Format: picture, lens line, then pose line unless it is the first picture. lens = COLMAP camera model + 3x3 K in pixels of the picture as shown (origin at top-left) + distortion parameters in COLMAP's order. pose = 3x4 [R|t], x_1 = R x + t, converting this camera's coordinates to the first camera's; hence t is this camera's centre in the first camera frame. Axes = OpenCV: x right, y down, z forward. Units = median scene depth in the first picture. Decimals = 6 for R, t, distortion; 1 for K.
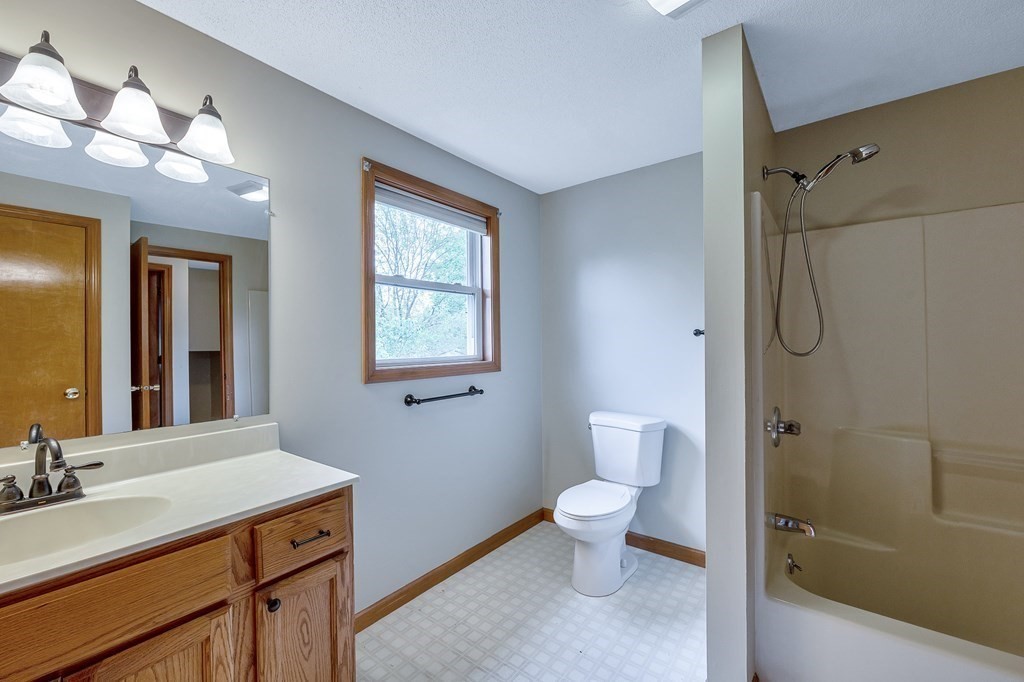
lens RADIAL K [[422.7, 0, 516.6], [0, 422.7, 341.6], [0, 0, 1]] dist [-0.000051, 0.000404]
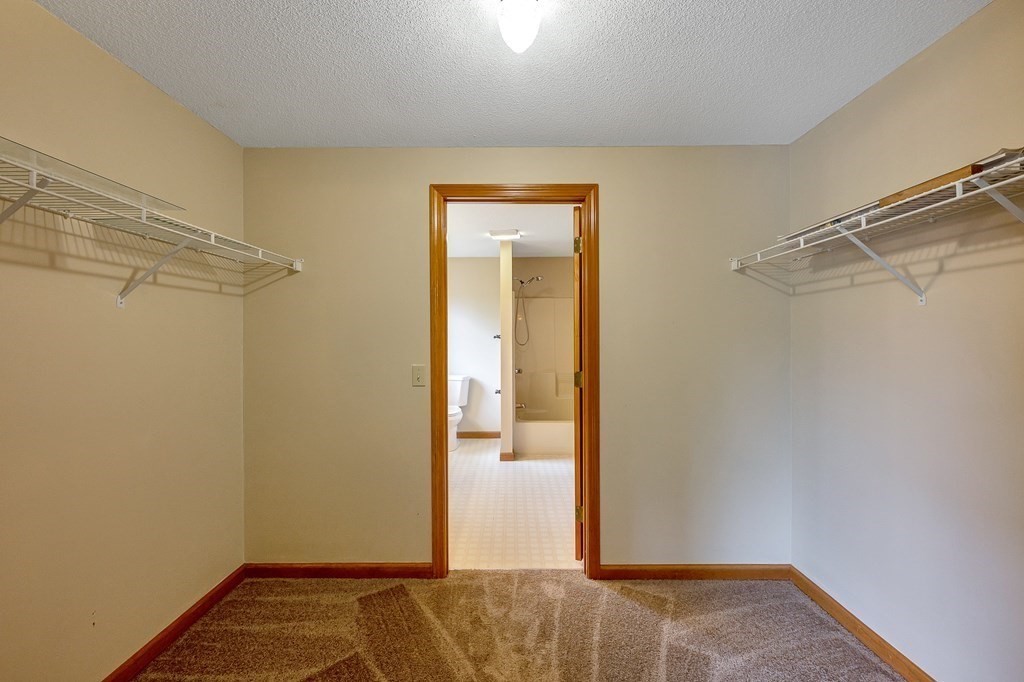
lens RADIAL K [[422.7, 0, 516.6], [0, 422.7, 341.6], [0, 0, 1]] dist [-0.000051, 0.000404]
pose [[0.787943, 0.003007, 0.615741, -1.079449], [-0.001595, 0.999995, -0.002843, 0.016451], [-0.615746, 0.001258, 0.787944, -1.182571]]
